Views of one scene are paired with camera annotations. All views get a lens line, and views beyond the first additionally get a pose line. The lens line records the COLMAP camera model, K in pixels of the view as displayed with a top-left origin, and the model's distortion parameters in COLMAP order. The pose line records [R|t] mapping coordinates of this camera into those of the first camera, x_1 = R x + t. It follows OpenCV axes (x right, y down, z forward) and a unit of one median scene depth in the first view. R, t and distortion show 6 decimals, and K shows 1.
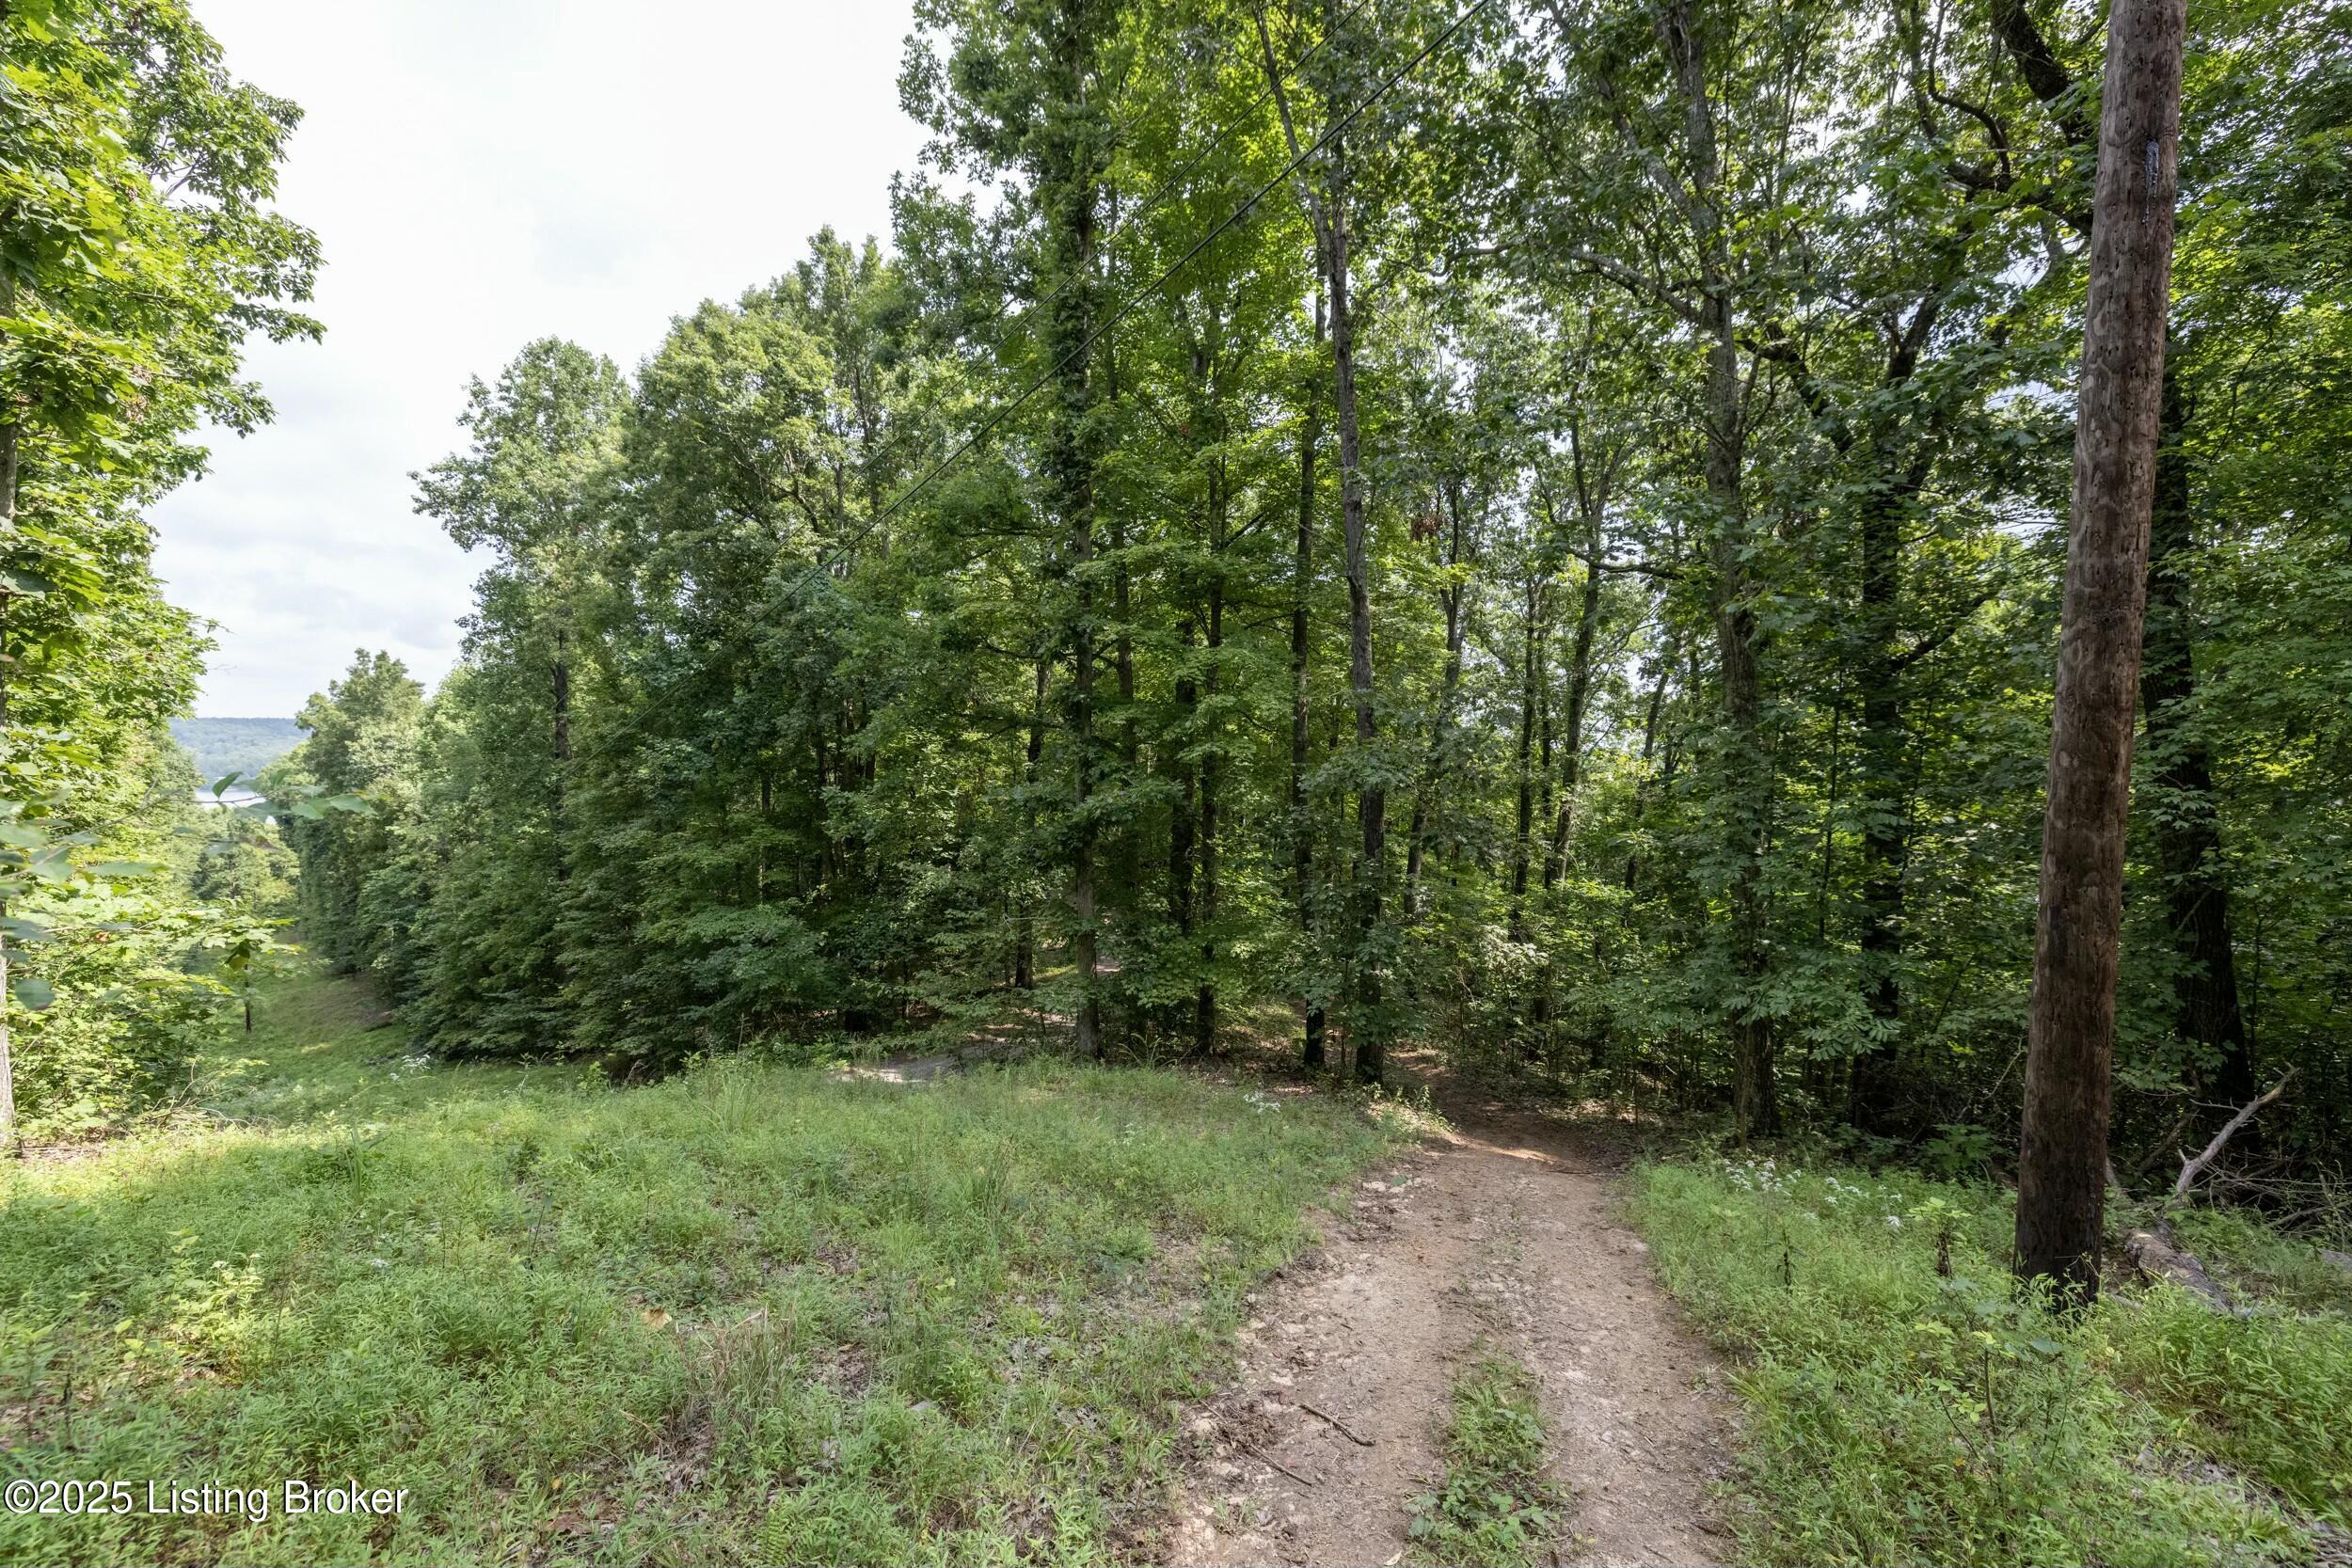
lens RADIAL K [[984.3, 0, 1180.5], [0, 984.3, 774.2], [0, 0, 1]] dist [0.003377, 0.000014]
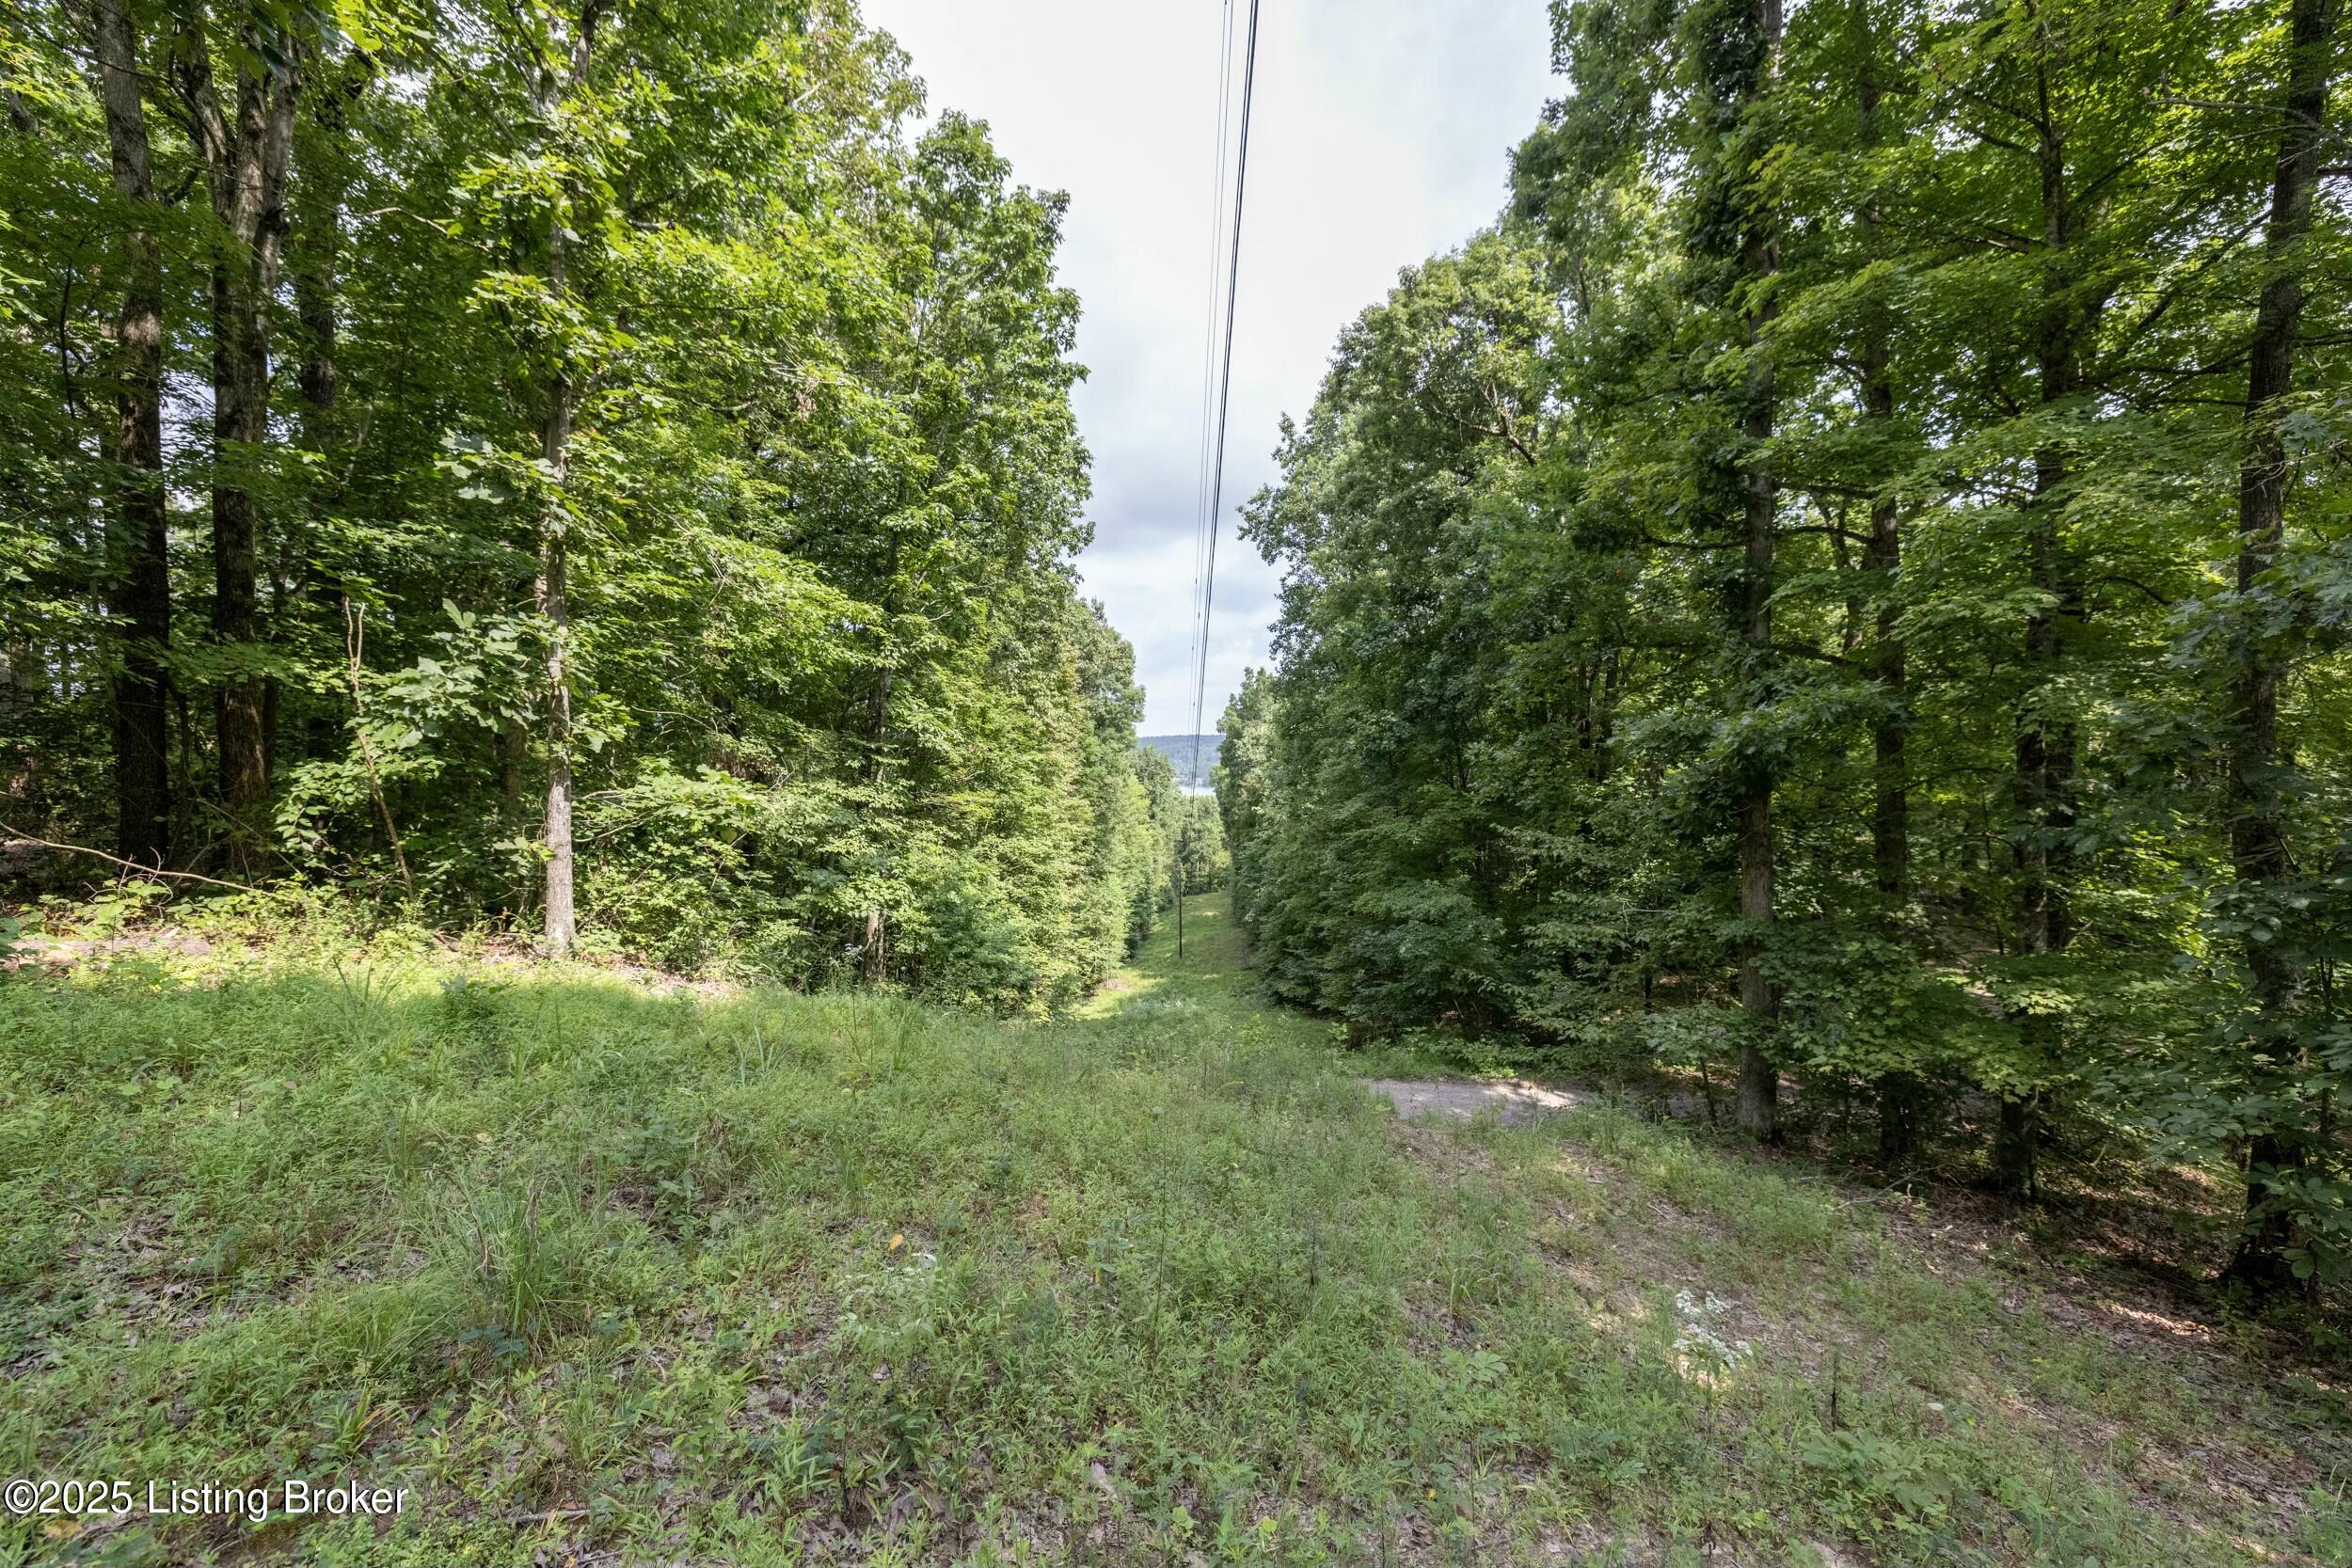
lens RADIAL K [[984.3, 0, 1174.2], [0, 984.3, 781.7], [0, 0, 1]] dist [0.003377, 0.000014]
pose [[0.678583, 0.014567, -0.734380, 0.055930], [-0.016682, 0.999851, 0.004418, 0.026373], [0.734335, 0.009253, 0.678724, 0.128631]]
